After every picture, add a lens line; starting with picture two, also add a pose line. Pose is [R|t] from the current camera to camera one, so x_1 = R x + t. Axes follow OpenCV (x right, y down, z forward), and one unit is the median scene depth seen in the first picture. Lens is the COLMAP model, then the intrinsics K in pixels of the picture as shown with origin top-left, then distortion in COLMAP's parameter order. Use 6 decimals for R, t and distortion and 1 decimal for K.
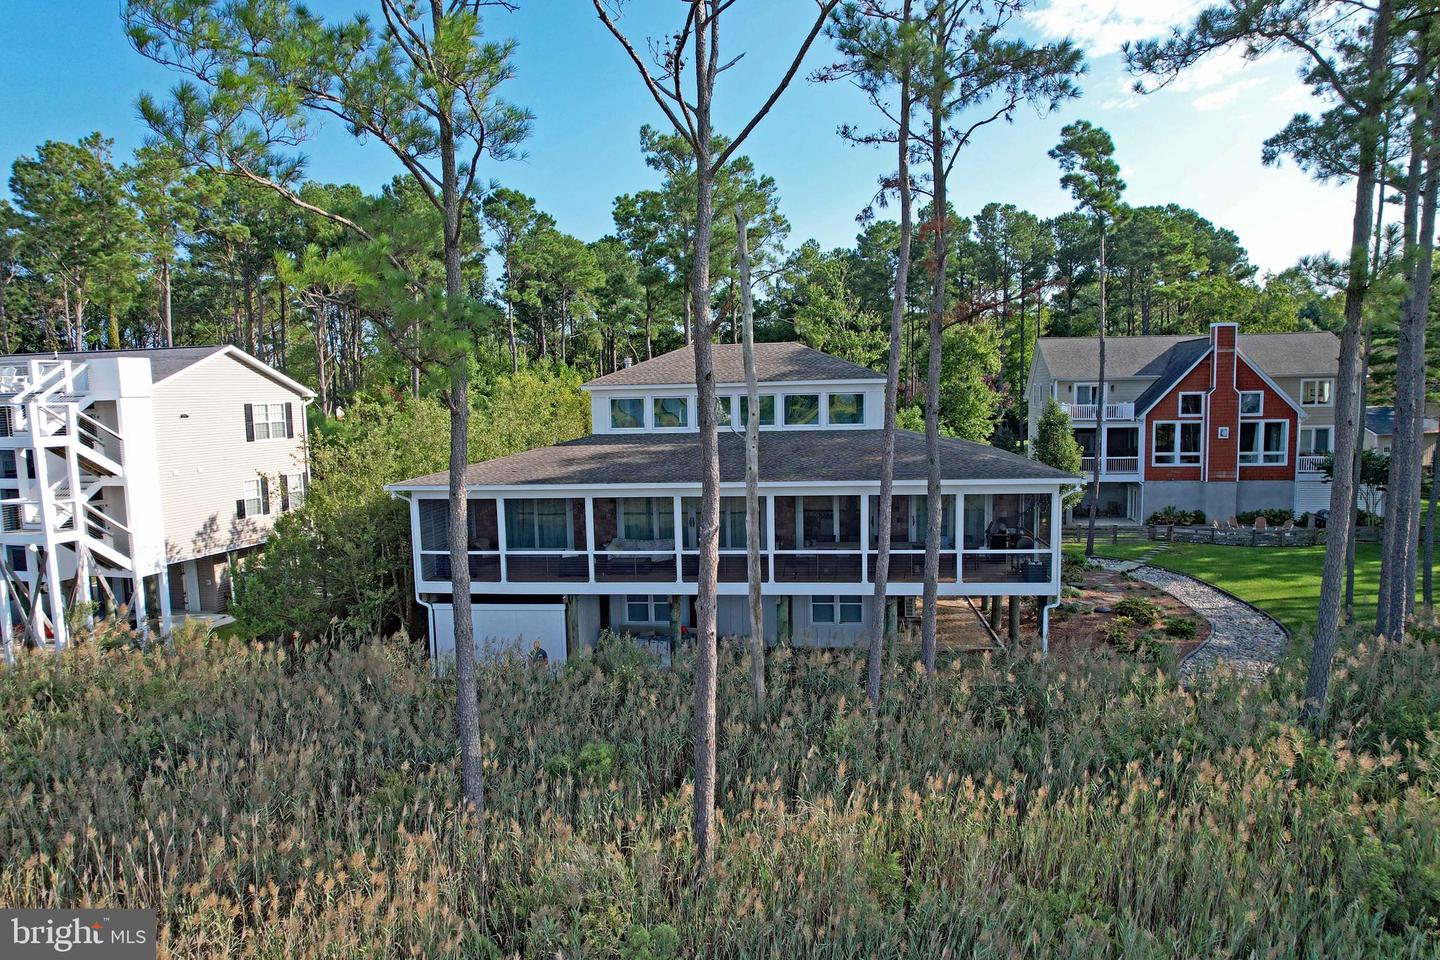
lens RADIAL K [[931.0, 0, 719.4], [0, 931.0, 484.0], [0, 0, 1]] dist [-0.005285, -0.000757]
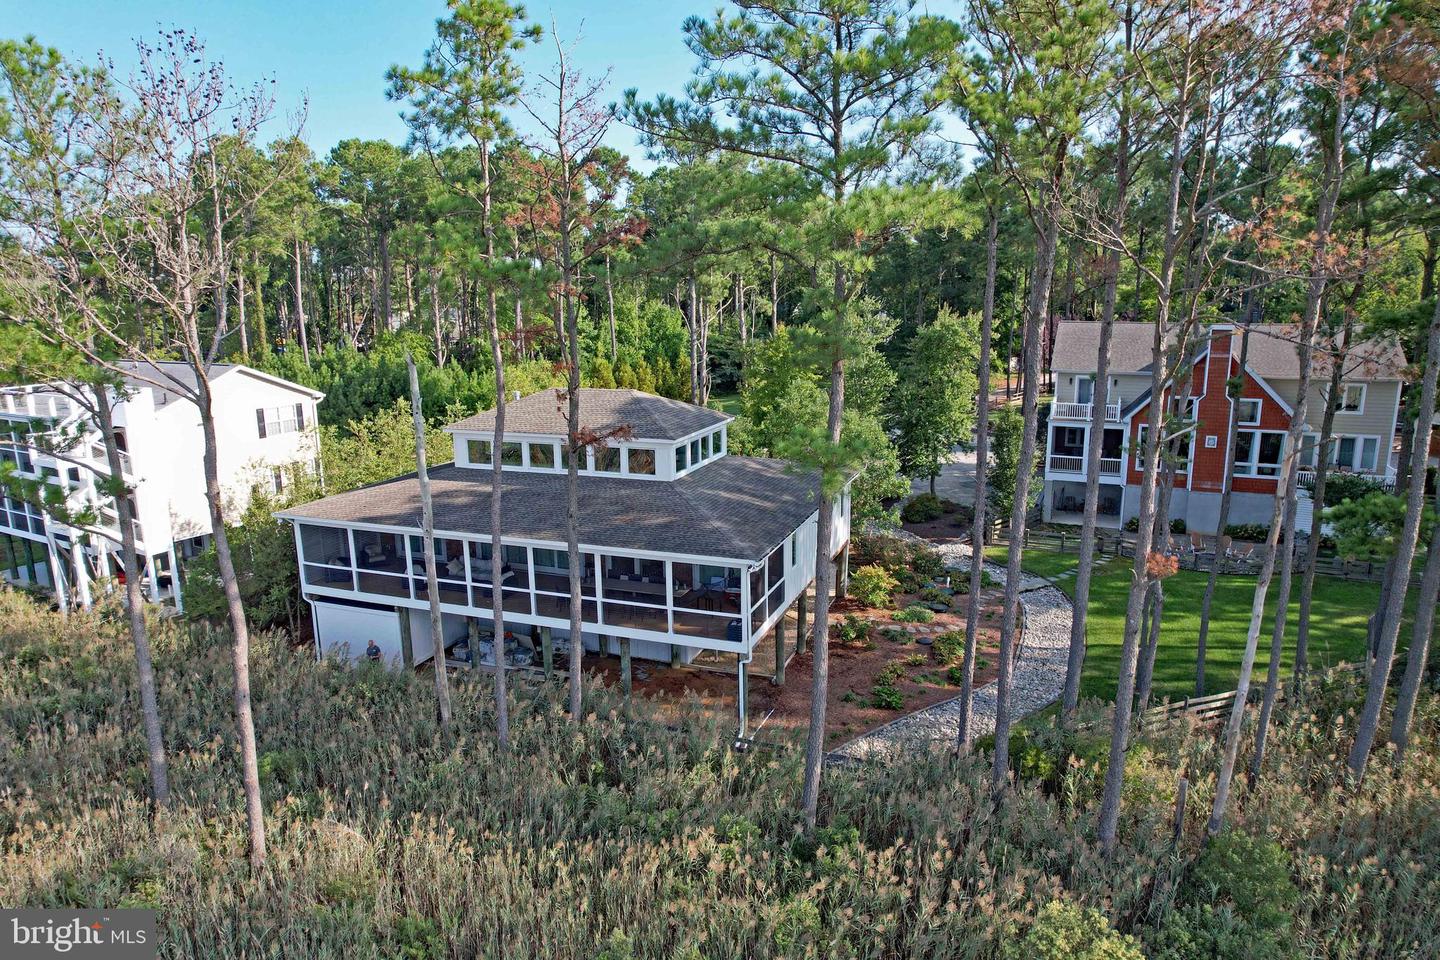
lens RADIAL K [[931.0, 0, 724.0], [0, 931.0, 484.1], [0, 0, 1]] dist [-0.005285, -0.000757]
pose [[0.966282, 0.064100, -0.249378, 0.508752], [-0.032876, 0.991304, 0.127418, -0.198398], [0.255377, -0.114923, 0.959987, -0.079875]]
